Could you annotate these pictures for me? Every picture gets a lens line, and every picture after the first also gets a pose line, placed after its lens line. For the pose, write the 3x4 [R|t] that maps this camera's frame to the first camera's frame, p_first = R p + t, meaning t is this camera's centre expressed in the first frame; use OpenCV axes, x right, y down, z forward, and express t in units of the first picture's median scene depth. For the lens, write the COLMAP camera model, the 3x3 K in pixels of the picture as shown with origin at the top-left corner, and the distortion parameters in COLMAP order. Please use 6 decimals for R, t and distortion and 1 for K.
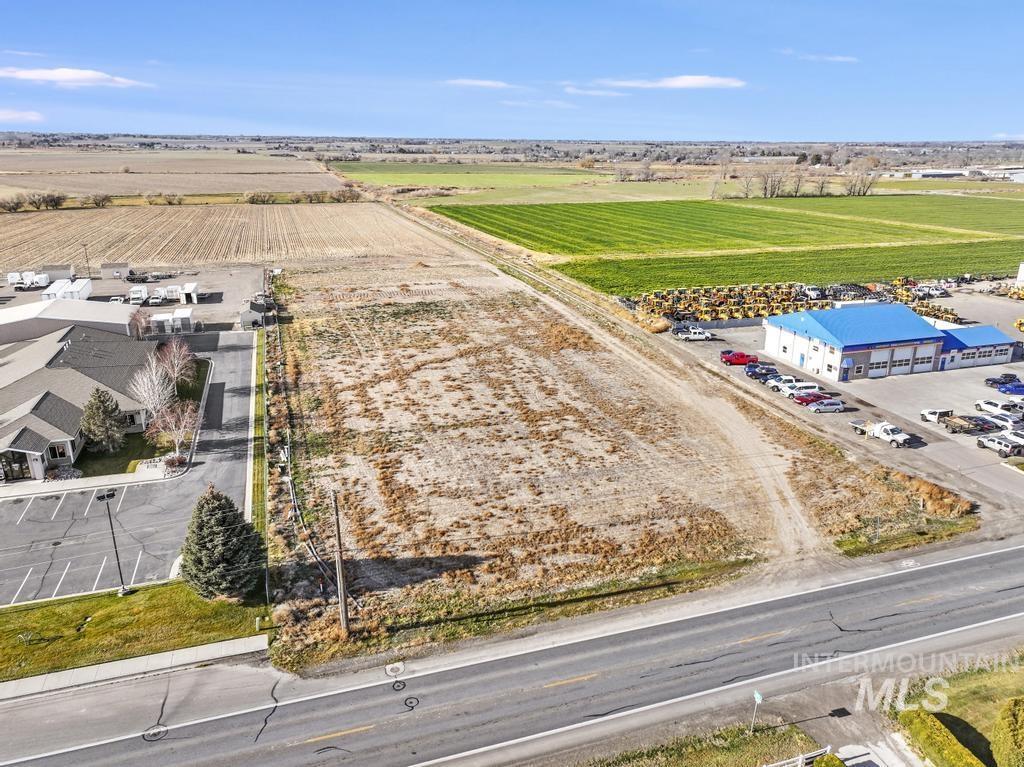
lens RADIAL K [[727.3, 0, 515.5], [0, 727.3, 393.6], [0, 0, 1]] dist [0.004730, 0.002868]
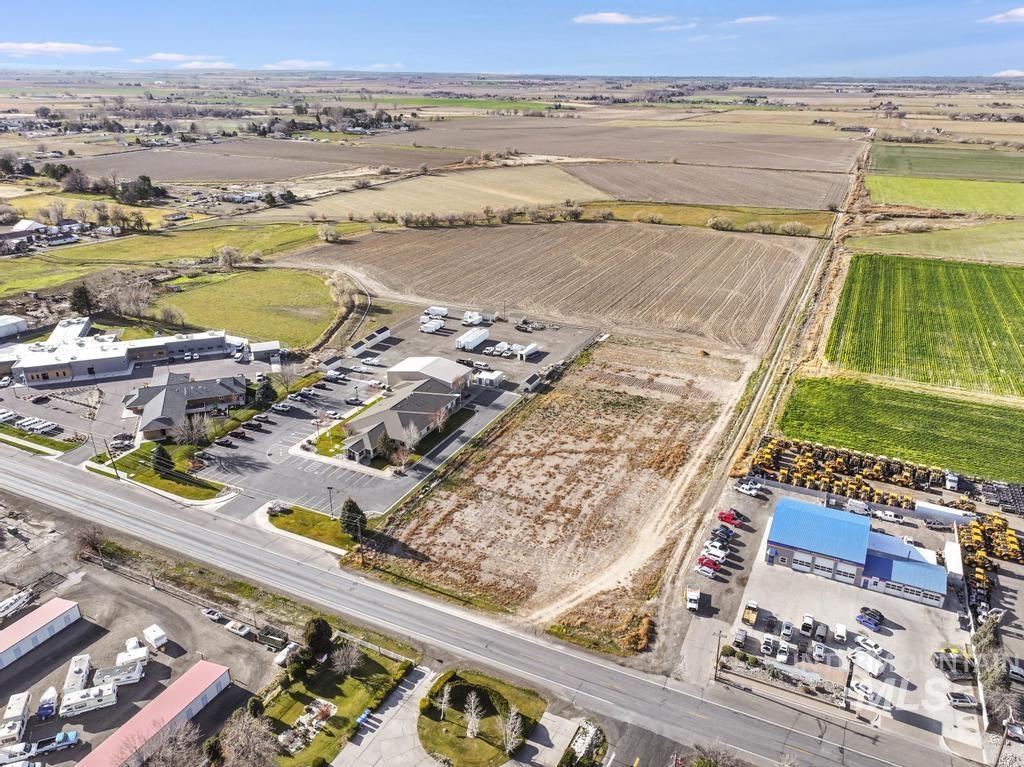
lens RADIAL K [[729.2, 0, 515.0], [0, 729.2, 384.0], [0, 0, 1]] dist [0.001260, 0.012438]
pose [[0.722679, 0.266653, -0.637676, 1.023003], [-0.228362, 0.962891, 0.143844, -0.500266], [0.652369, 0.041668, 0.756755, -0.463334]]
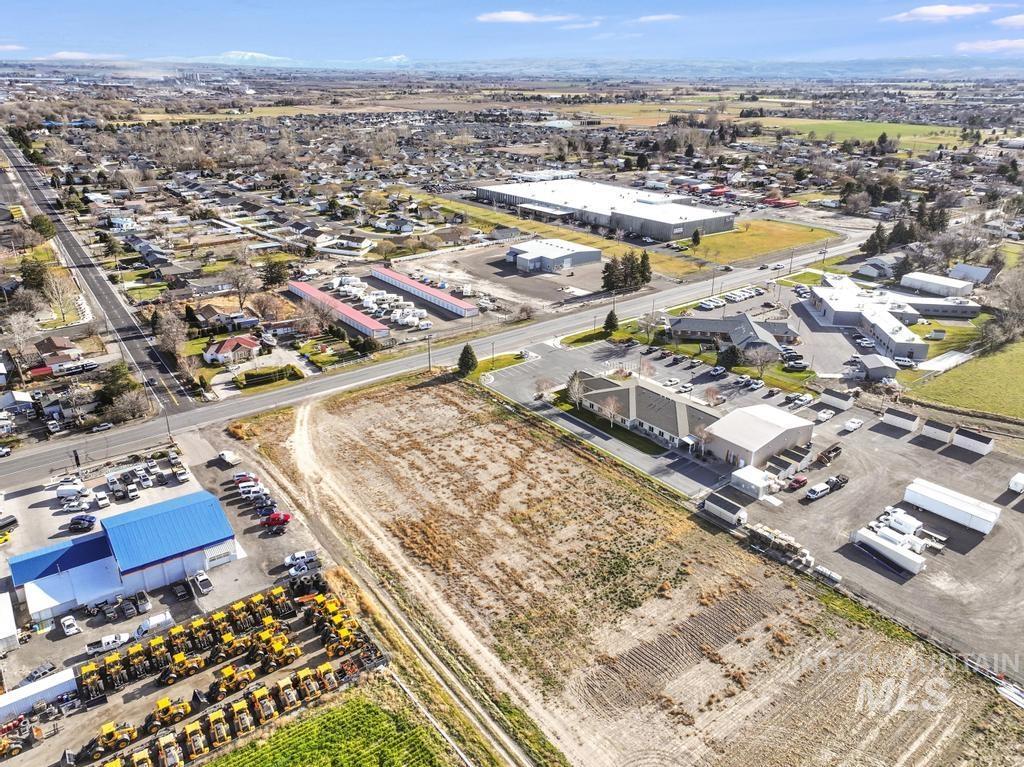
lens RADIAL K [[737.1, 0, 516.4], [0, 737.1, 383.4], [0, 0, 1]] dist [0.005281, 0.004526]
pose [[-0.940811, 0.116413, -0.318313, 0.352929], [-0.128771, 0.745969, 0.653413, -1.315479], [0.313517, 0.655728, -0.686825, 2.210832]]
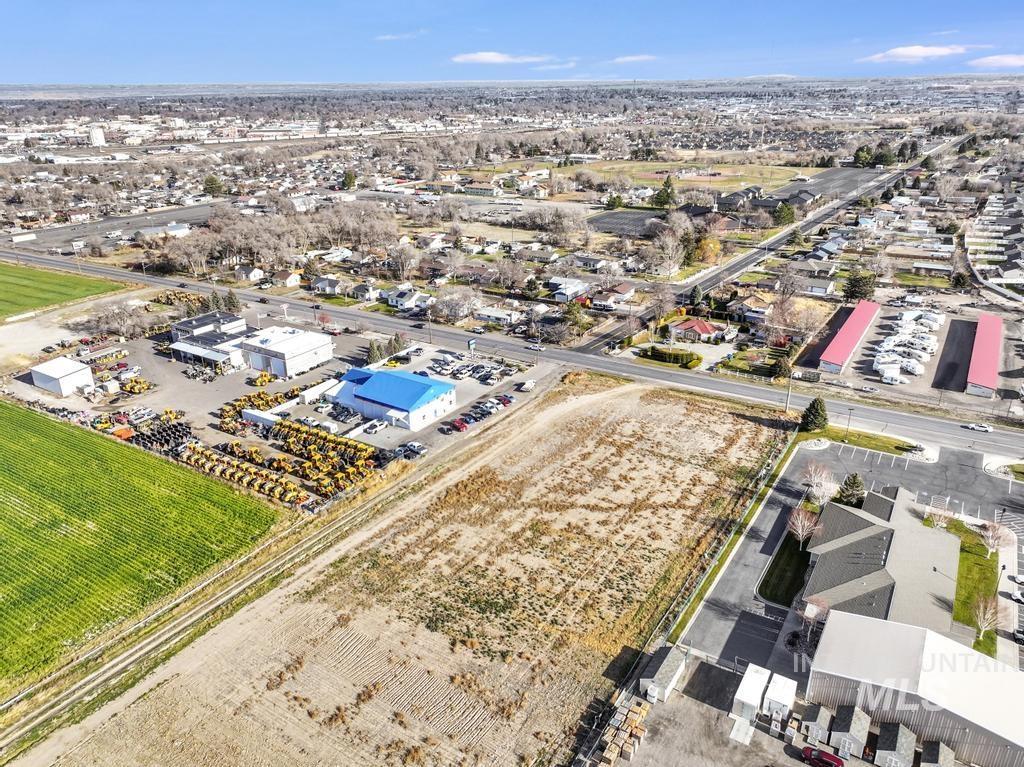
lens RADIAL K [[727.3, 0, 515.5], [0, 727.3, 393.6], [0, 0, 1]] dist [0.004730, 0.002868]
pose [[-0.634547, -0.299027, 0.712694, -1.025128], [0.265479, 0.781688, 0.564345, -1.131282], [-0.725859, 0.547308, -0.416633, 1.826998]]
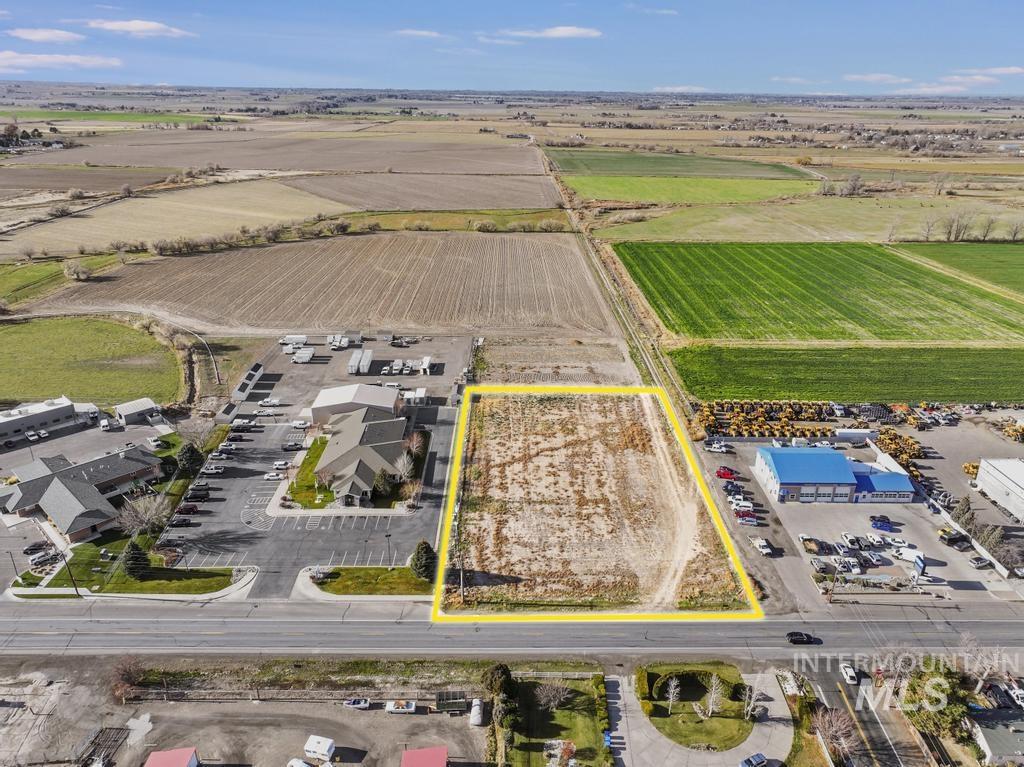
lens RADIAL K [[715.2, 0, 516.3], [0, 715.2, 386.1], [0, 0, 1]] dist [0.005746, 0.006035]
pose [[0.953789, 0.117421, -0.276586, 0.332950], [-0.102642, 0.992434, 0.067369, -0.369761], [0.282404, -0.035866, 0.958625, -0.820855]]
